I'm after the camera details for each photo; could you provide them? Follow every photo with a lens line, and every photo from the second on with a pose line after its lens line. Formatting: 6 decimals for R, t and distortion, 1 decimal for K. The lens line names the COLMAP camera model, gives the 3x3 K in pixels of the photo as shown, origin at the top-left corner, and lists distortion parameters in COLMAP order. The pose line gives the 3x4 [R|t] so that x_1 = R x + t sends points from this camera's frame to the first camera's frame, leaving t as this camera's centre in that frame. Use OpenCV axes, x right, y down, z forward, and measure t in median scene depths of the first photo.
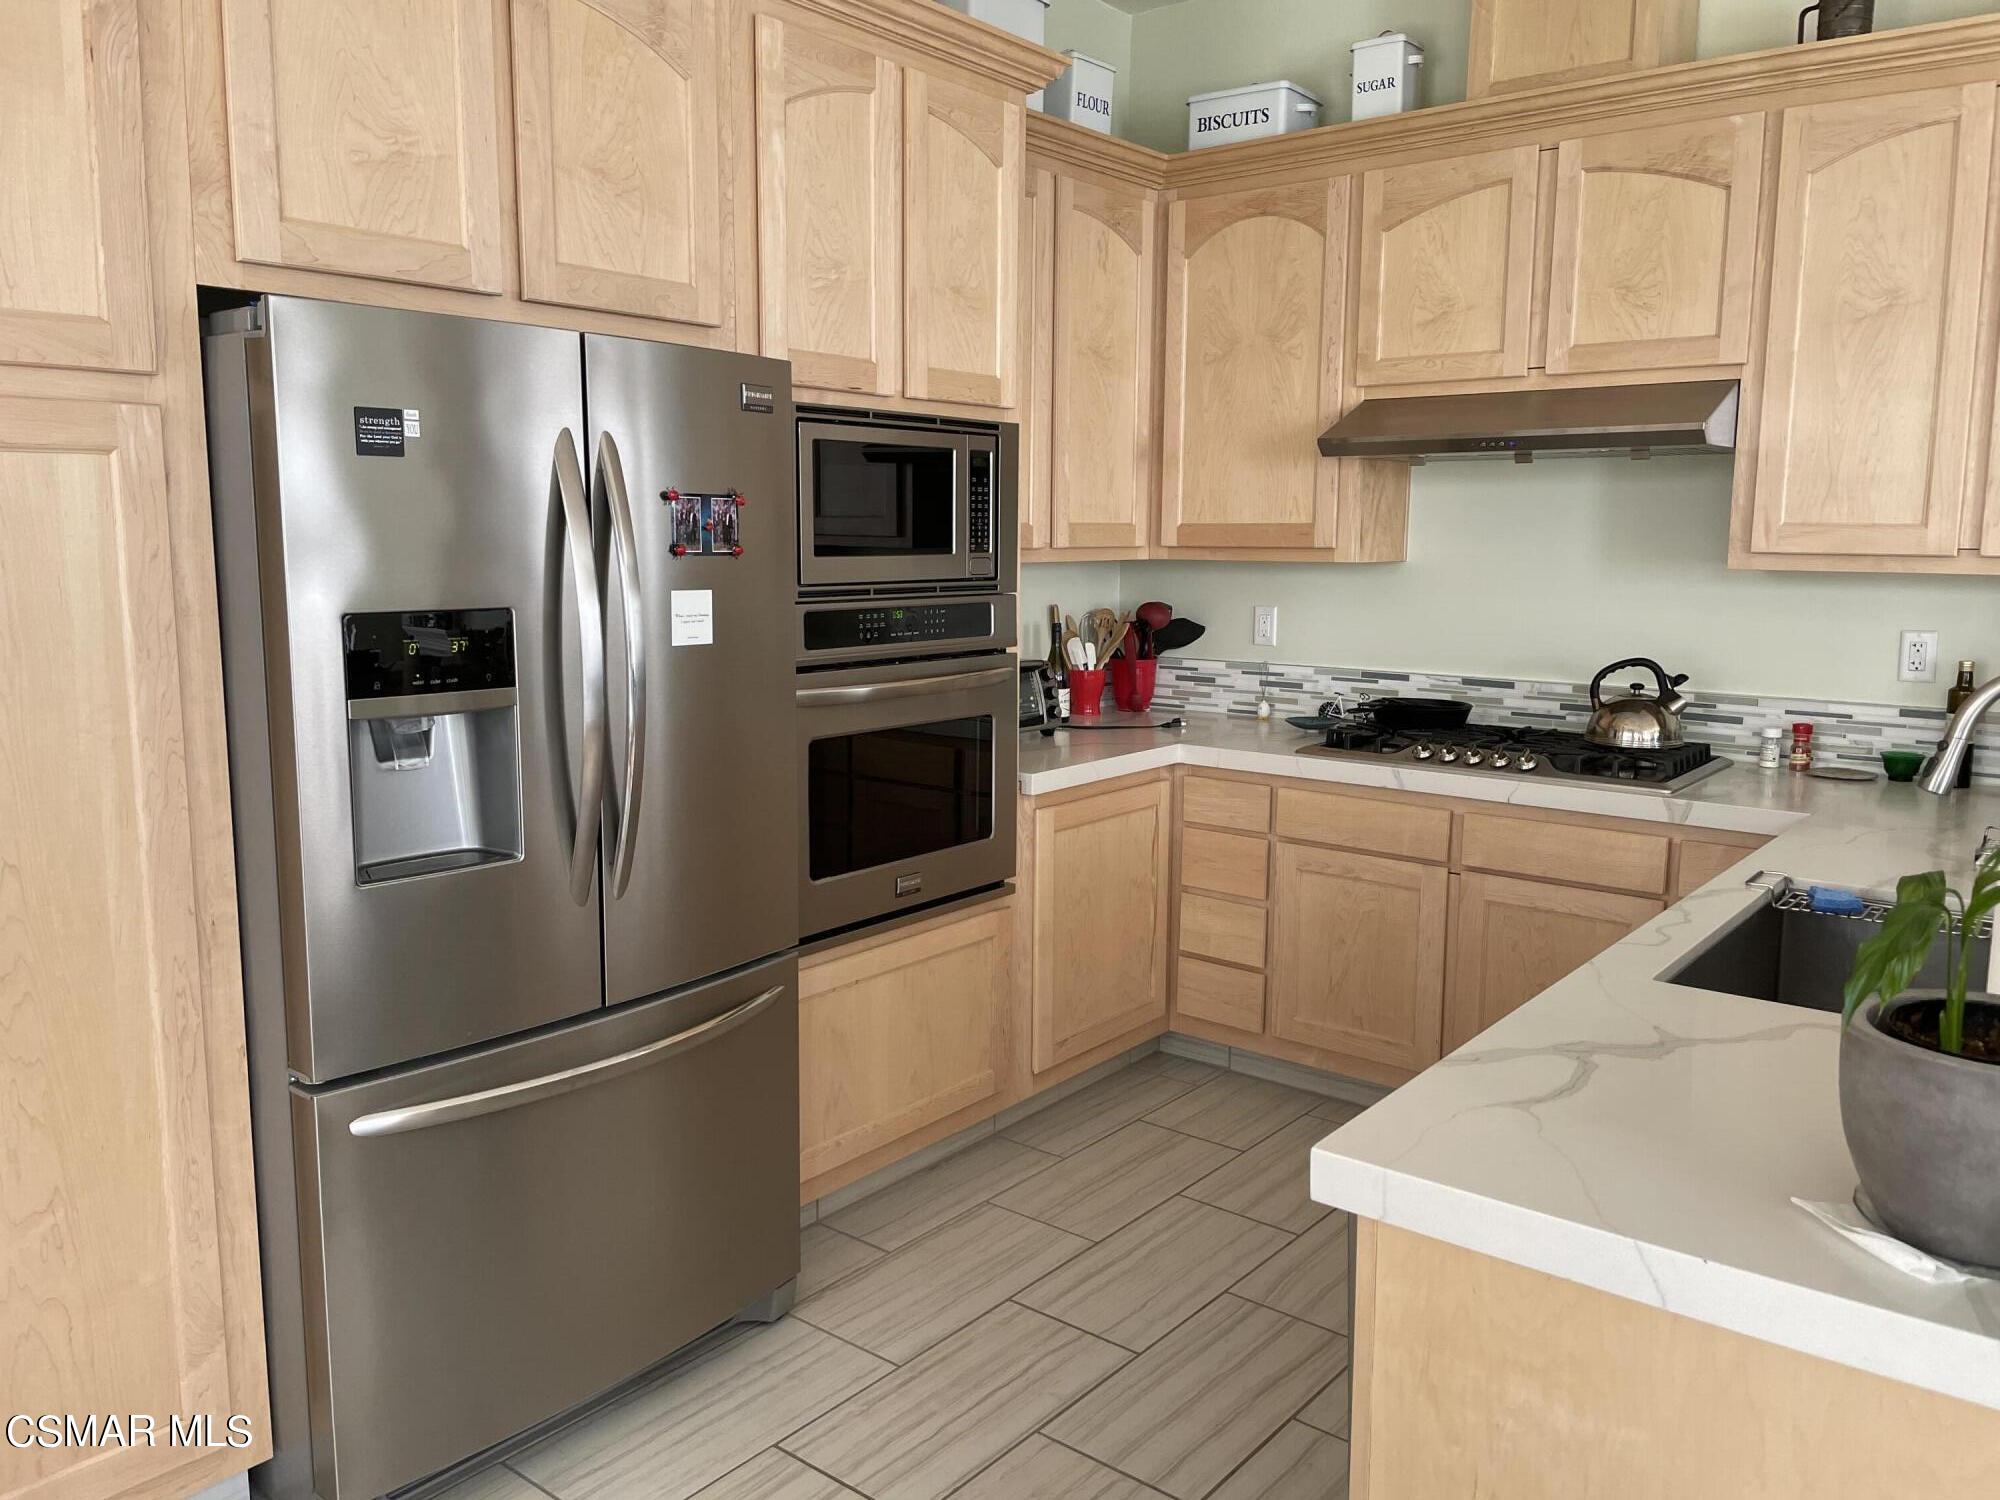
lens RADIAL K [[1519.8, 0, 991.9], [0, 1519.8, 744.2], [0, 0, 1]] dist [0.083230, -0.118227]
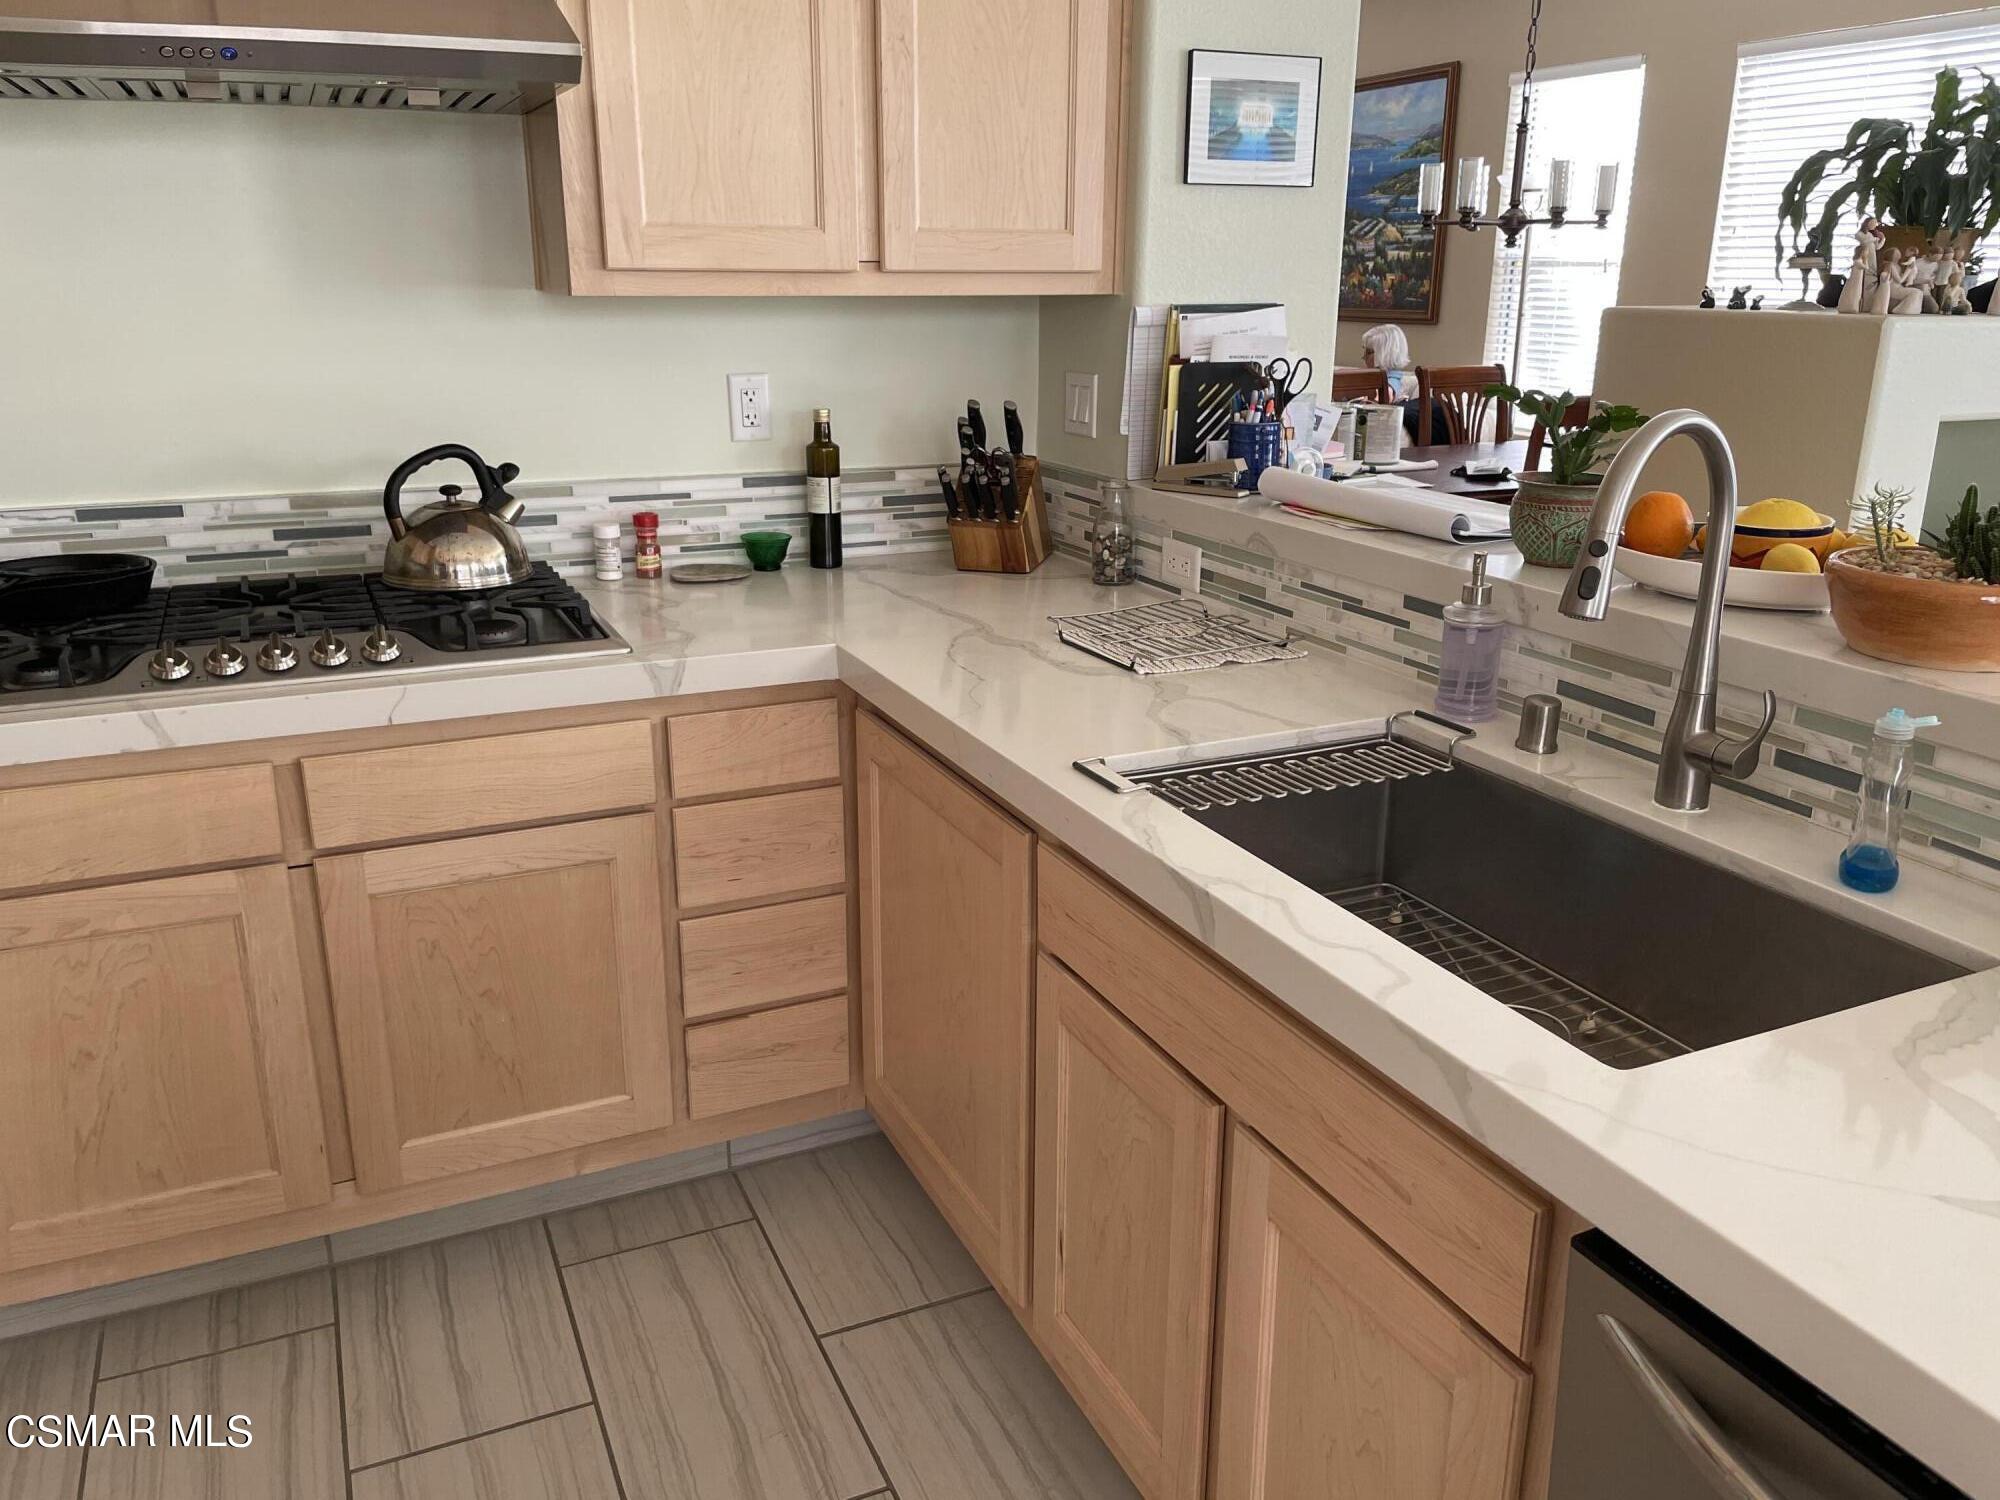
lens RADIAL K [[1513.6, 0, 999.2], [0, 1513.6, 750.7], [0, 0, 1]] dist [0.076051, -0.112356]
pose [[0.447327, -0.275899, 0.850752, -0.046522], [0.126145, 0.961184, 0.245385, -0.060762], [-0.885430, -0.002449, 0.464767, 0.508207]]
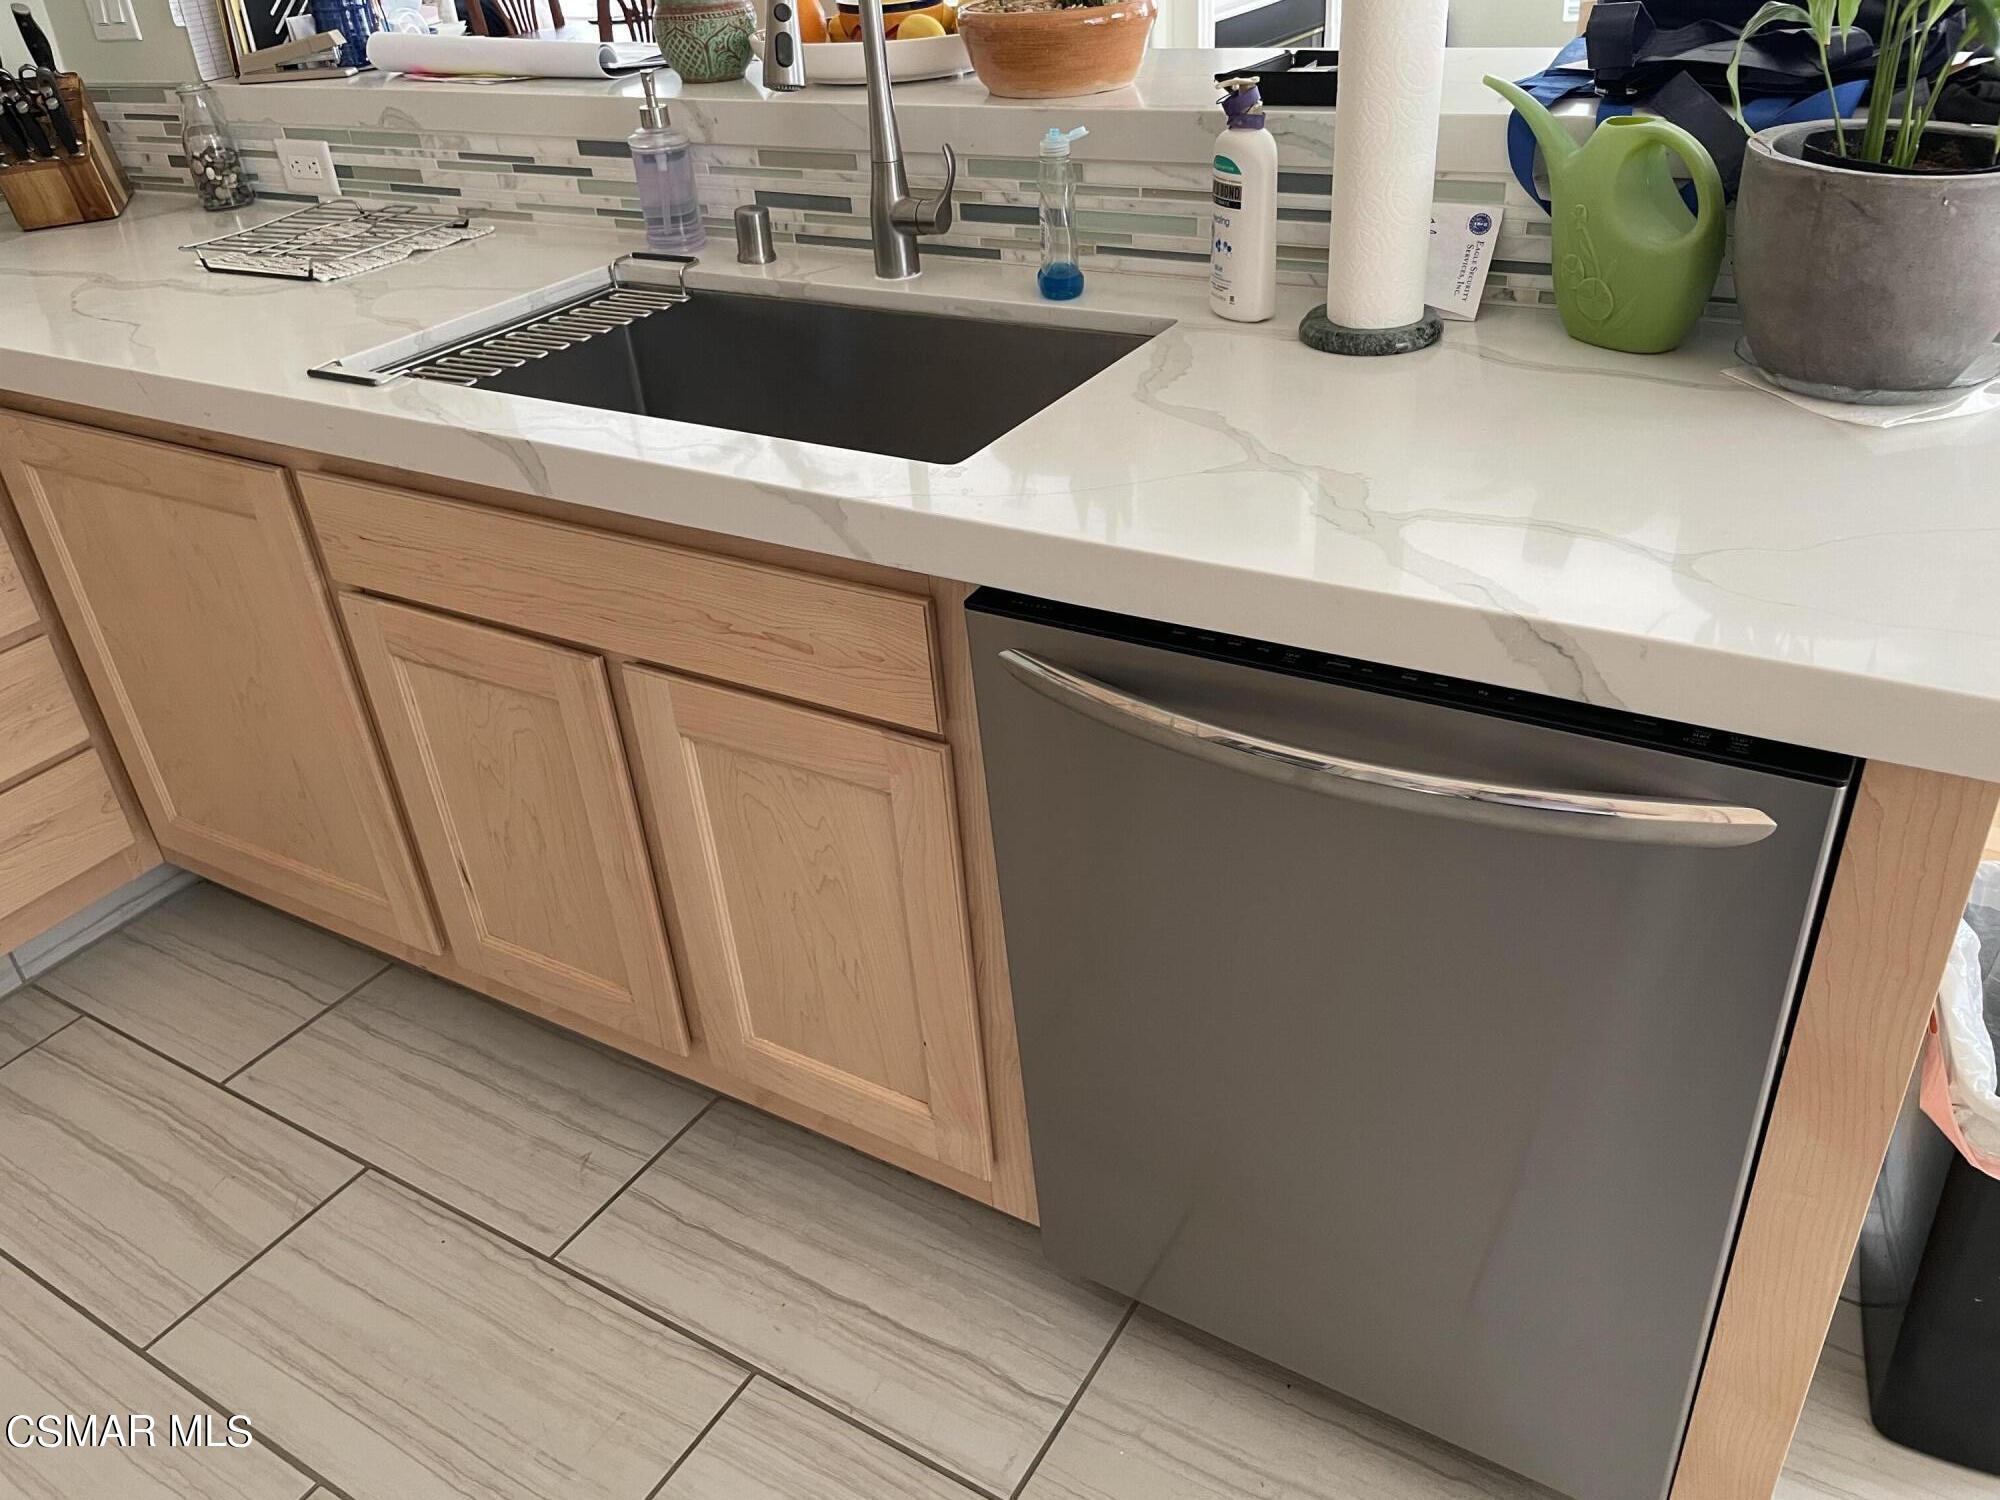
lens RADIAL K [[1519.8, 0, 991.9], [0, 1519.8, 744.2], [0, 0, 1]] dist [0.083230, -0.118227]
pose [[-0.123643, -0.514812, 0.848340, -0.077612], [0.210299, 0.821888, 0.529410, -0.041612], [-0.969787, 0.243863, 0.006644, 0.542253]]
